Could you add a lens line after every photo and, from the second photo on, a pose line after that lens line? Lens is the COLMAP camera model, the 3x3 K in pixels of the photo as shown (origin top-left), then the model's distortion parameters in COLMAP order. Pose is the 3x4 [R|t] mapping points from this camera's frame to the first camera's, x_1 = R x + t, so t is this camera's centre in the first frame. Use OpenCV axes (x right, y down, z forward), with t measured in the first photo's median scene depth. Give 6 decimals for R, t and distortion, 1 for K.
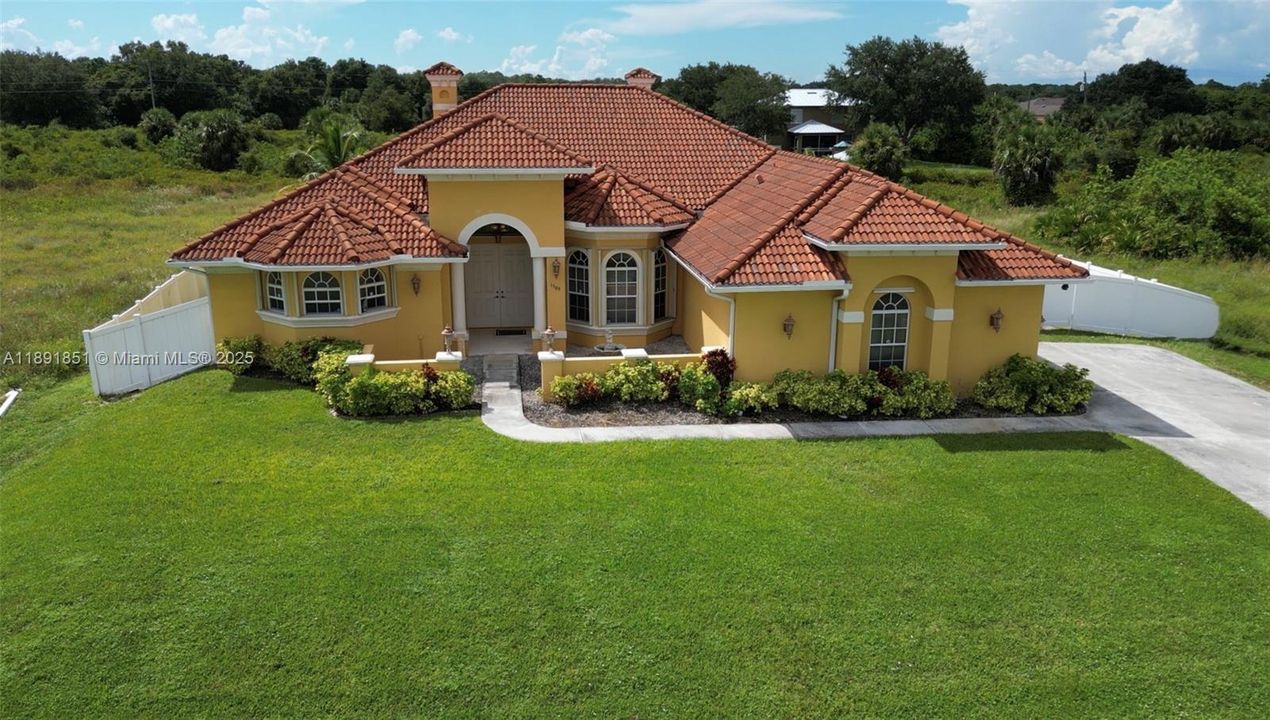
lens RADIAL K [[1046.2, 0, 635.0], [0, 1046.2, 360.0], [0, 0, 1]] dist [0.029103, 0.001452]
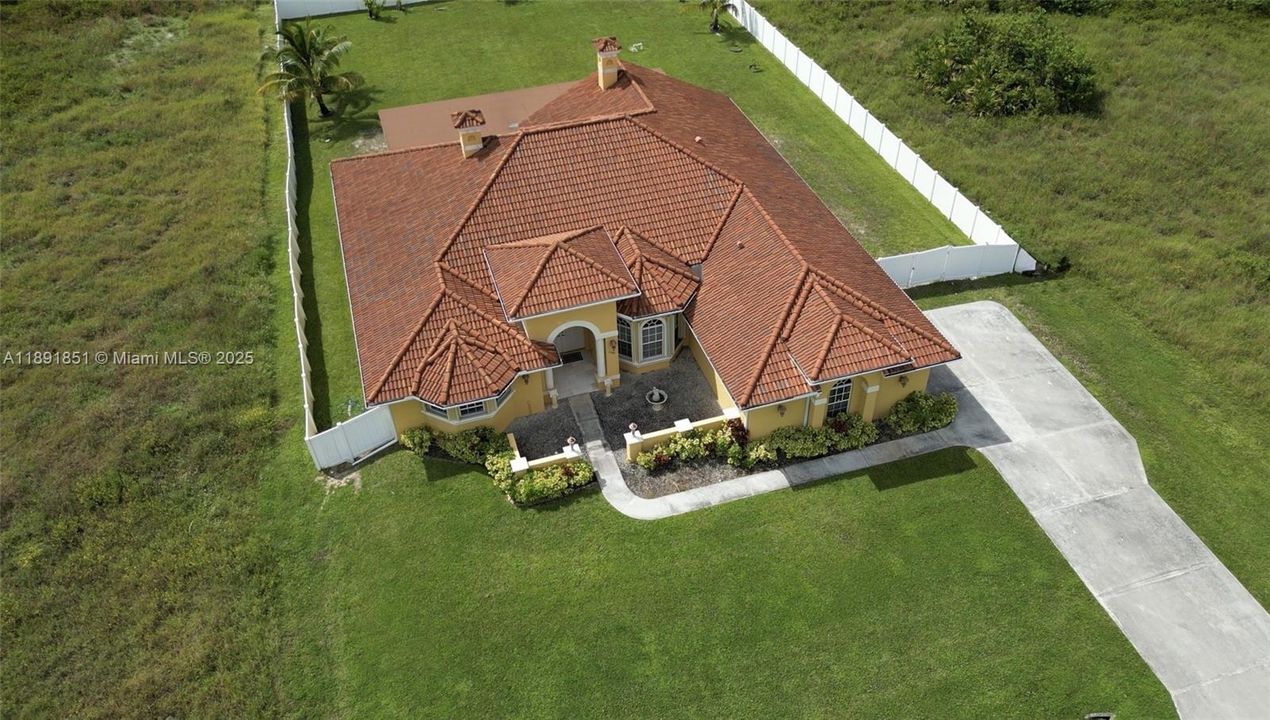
lens RADIAL K [[1046.2, 0, 635.0], [0, 1046.2, 360.0], [0, 0, 1]] dist [0.029103, 0.001452]
pose [[0.985062, -0.131841, 0.110772, -0.244911], [0.068196, 0.889368, 0.452077, -0.847756], [-0.158119, -0.437770, 0.885074, -0.360981]]
